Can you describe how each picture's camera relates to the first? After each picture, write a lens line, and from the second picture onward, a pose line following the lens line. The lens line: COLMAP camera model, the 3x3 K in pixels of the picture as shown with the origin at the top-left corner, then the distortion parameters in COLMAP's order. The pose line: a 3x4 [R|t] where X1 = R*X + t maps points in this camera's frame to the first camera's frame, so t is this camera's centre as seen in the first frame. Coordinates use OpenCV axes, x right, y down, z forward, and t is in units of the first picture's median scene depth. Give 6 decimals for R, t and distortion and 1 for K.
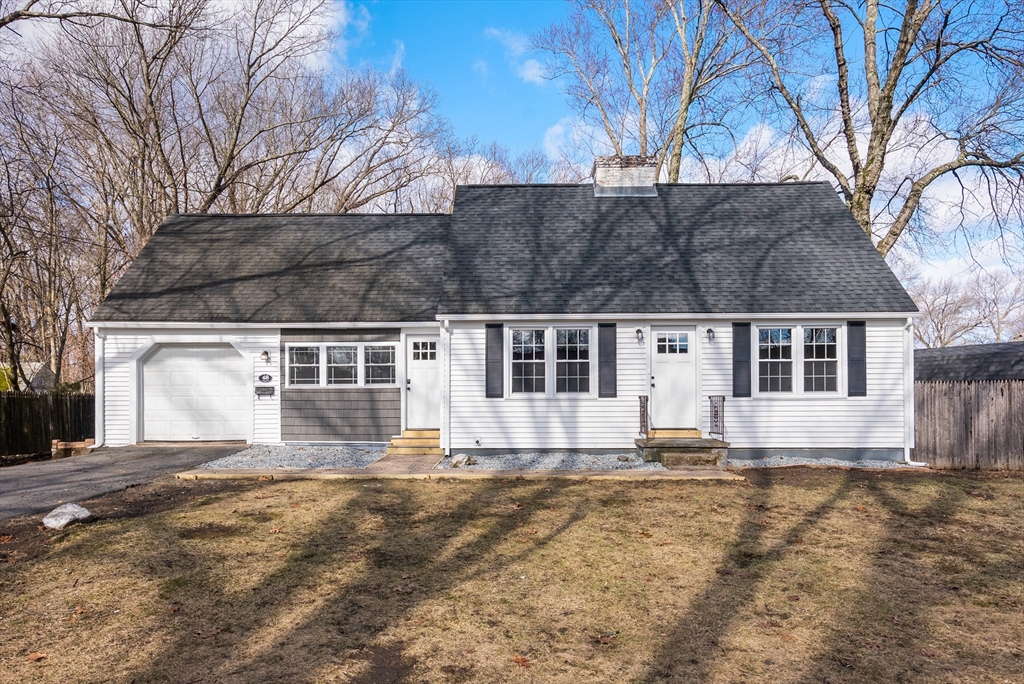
lens RADIAL K [[665.2, 0, 512.0], [0, 665.2, 342.0], [0, 0, 1]] dist [0.003950, -0.000652]
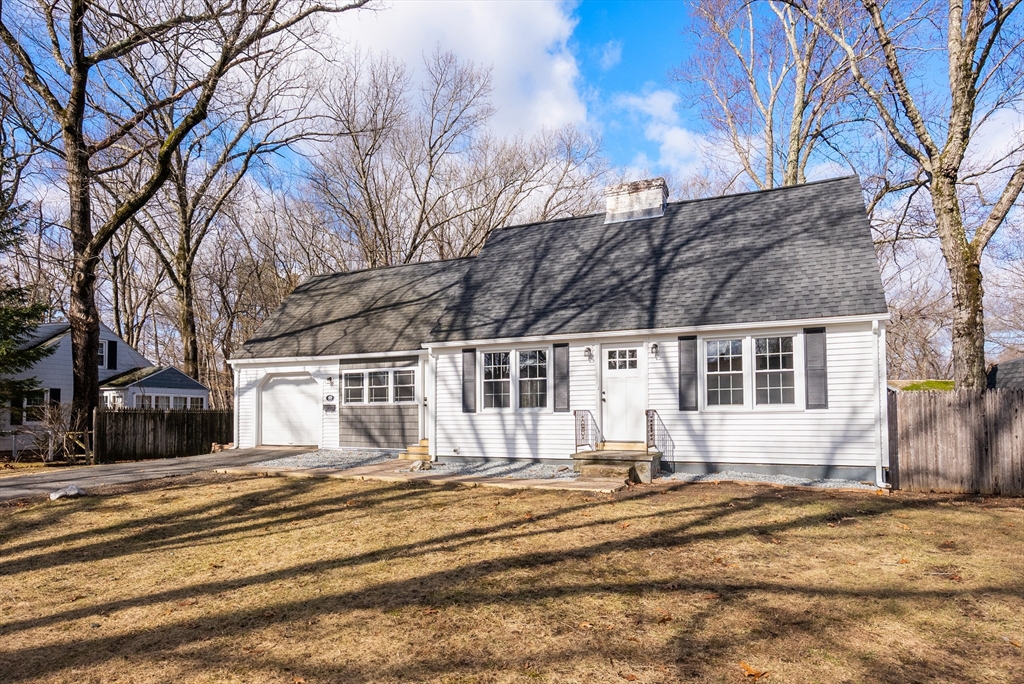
lens RADIAL K [[596.2, 0, 512.0], [0, 596.2, 342.0], [0, 0, 1]] dist [-0.000826, 0.001527]
pose [[0.917890, -0.052085, -0.393402, 0.451689], [0.041410, 0.998508, -0.035581, 0.000709], [0.394669, 0.016369, 0.918678, 0.068565]]
